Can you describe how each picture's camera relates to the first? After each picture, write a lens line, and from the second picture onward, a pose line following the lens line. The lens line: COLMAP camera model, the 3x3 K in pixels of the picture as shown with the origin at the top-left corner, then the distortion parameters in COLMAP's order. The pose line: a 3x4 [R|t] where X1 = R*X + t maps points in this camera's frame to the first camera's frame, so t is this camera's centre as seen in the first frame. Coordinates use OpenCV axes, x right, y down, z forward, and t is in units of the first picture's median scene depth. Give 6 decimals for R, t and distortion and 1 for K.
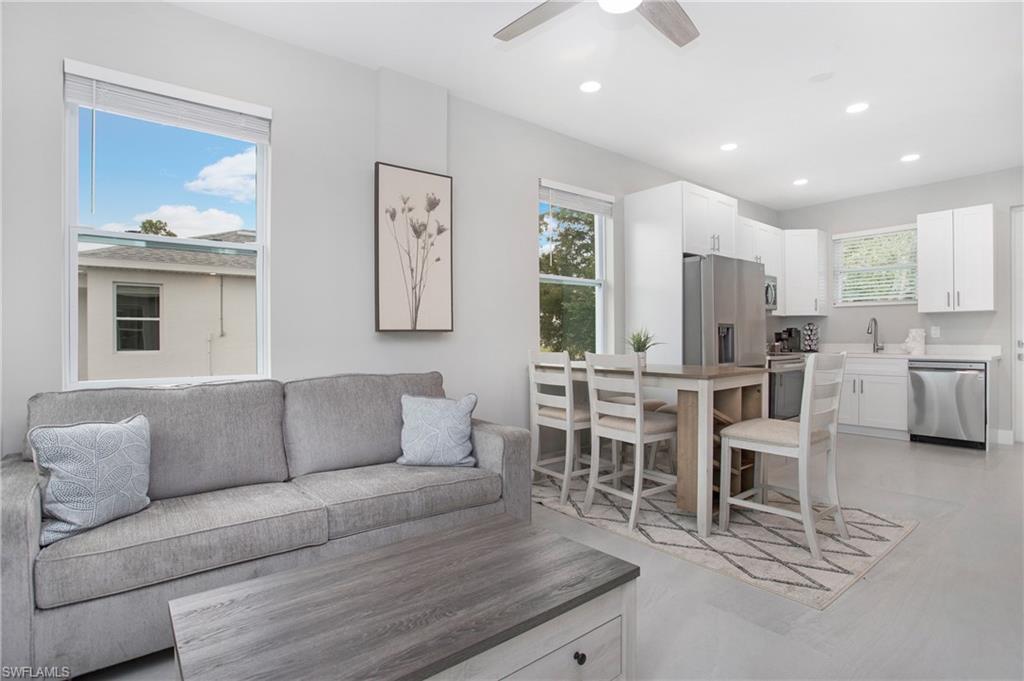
lens RADIAL K [[512.8, 0, 508.9], [0, 512.8, 334.4], [0, 0, 1]] dist [0.082704, -0.000046]
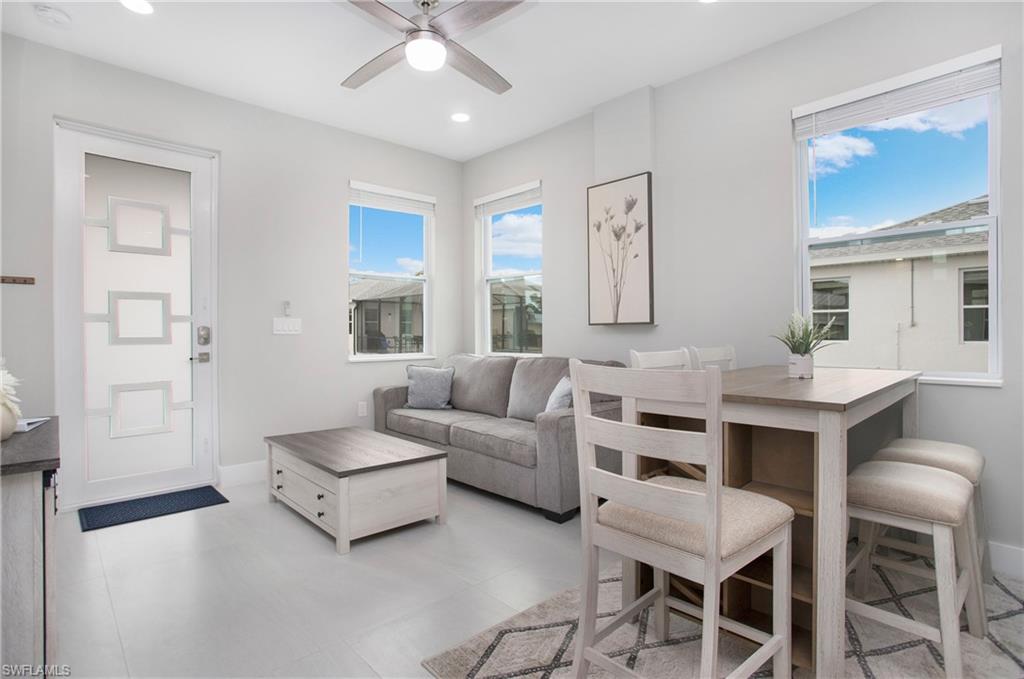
lens RADIAL K [[512.8, 0, 508.9], [0, 512.8, 333.4], [0, 0, 1]] dist [0.082704, -0.000046]
pose [[0.108647, 0.014567, -0.993974, 0.891408], [0.003855, 0.999879, 0.015075, -0.004050], [0.994073, -0.005470, 0.108578, 0.628619]]
